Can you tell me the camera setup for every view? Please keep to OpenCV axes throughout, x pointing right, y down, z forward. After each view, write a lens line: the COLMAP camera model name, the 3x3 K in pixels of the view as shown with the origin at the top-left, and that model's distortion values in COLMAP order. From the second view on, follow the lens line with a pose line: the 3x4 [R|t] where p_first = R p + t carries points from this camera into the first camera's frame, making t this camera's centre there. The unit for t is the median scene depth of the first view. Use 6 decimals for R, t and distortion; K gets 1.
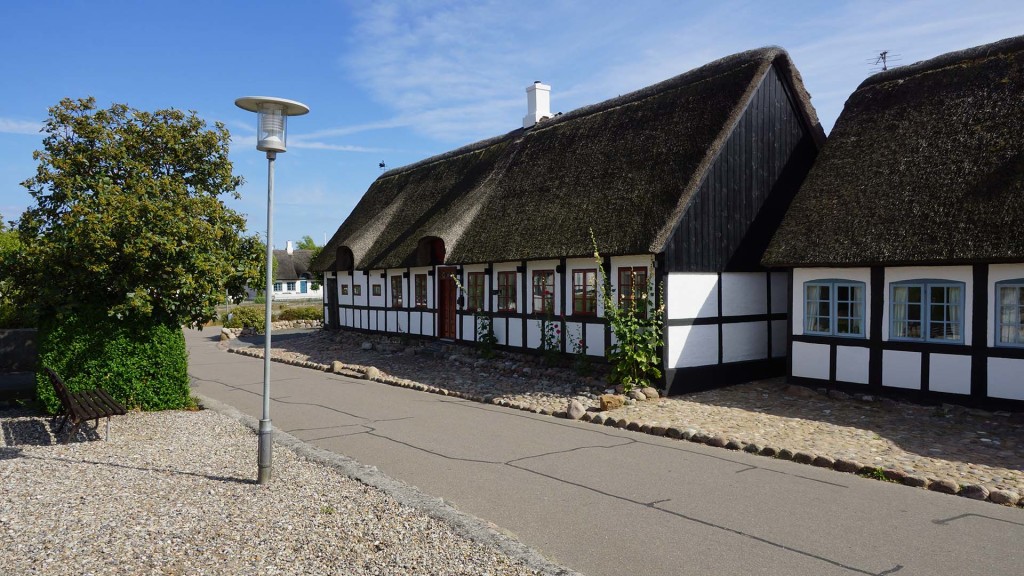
lens RADIAL K [[740.8, 0, 513.8], [0, 740.8, 299.3], [0, 0, 1]] dist [0.025960, 0.002853]
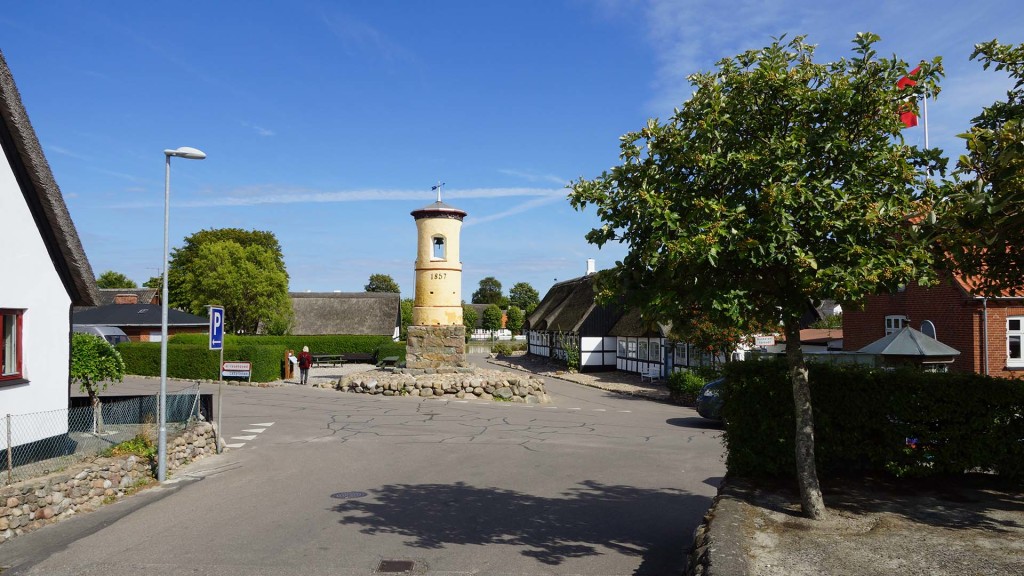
lens RADIAL K [[706.7, 0, 511.9], [0, 706.7, 293.4], [0, 0, 1]] dist [-0.003415, -0.000118]
pose [[0.918772, -0.003768, -0.394771, 1.202028], [-0.021318, 0.998022, -0.059142, -0.036908], [0.394213, 0.062753, 0.916874, -2.137863]]
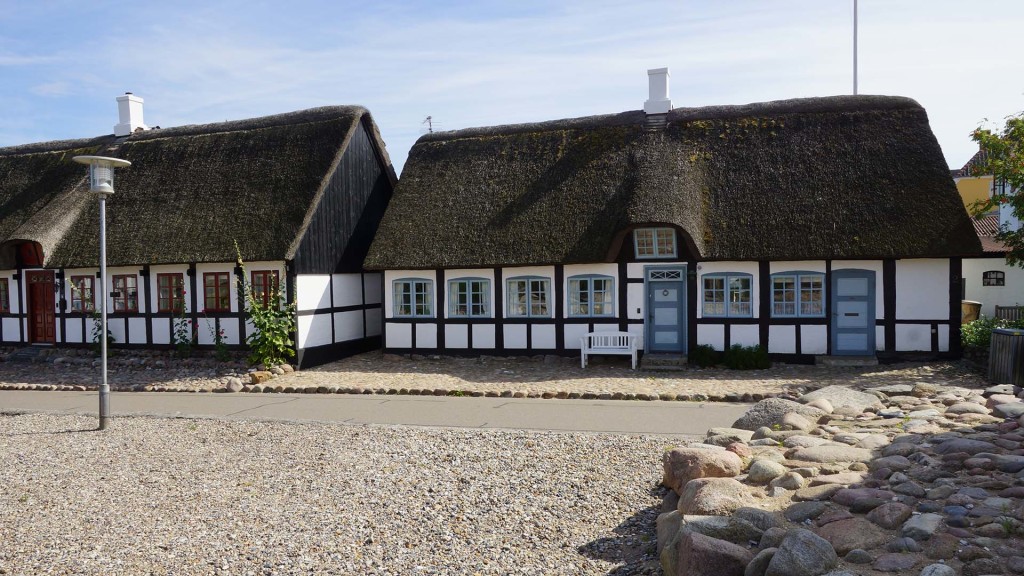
lens RADIAL K [[740.8, 0, 513.8], [0, 740.8, 299.3], [0, 0, 1]] dist [0.025960, 0.002853]
pose [[0.812940, -0.030444, 0.581551, -0.238239], [0.030180, 0.999493, 0.010135, 0.005372], [-0.581565, 0.009312, 0.813447, -0.273866]]
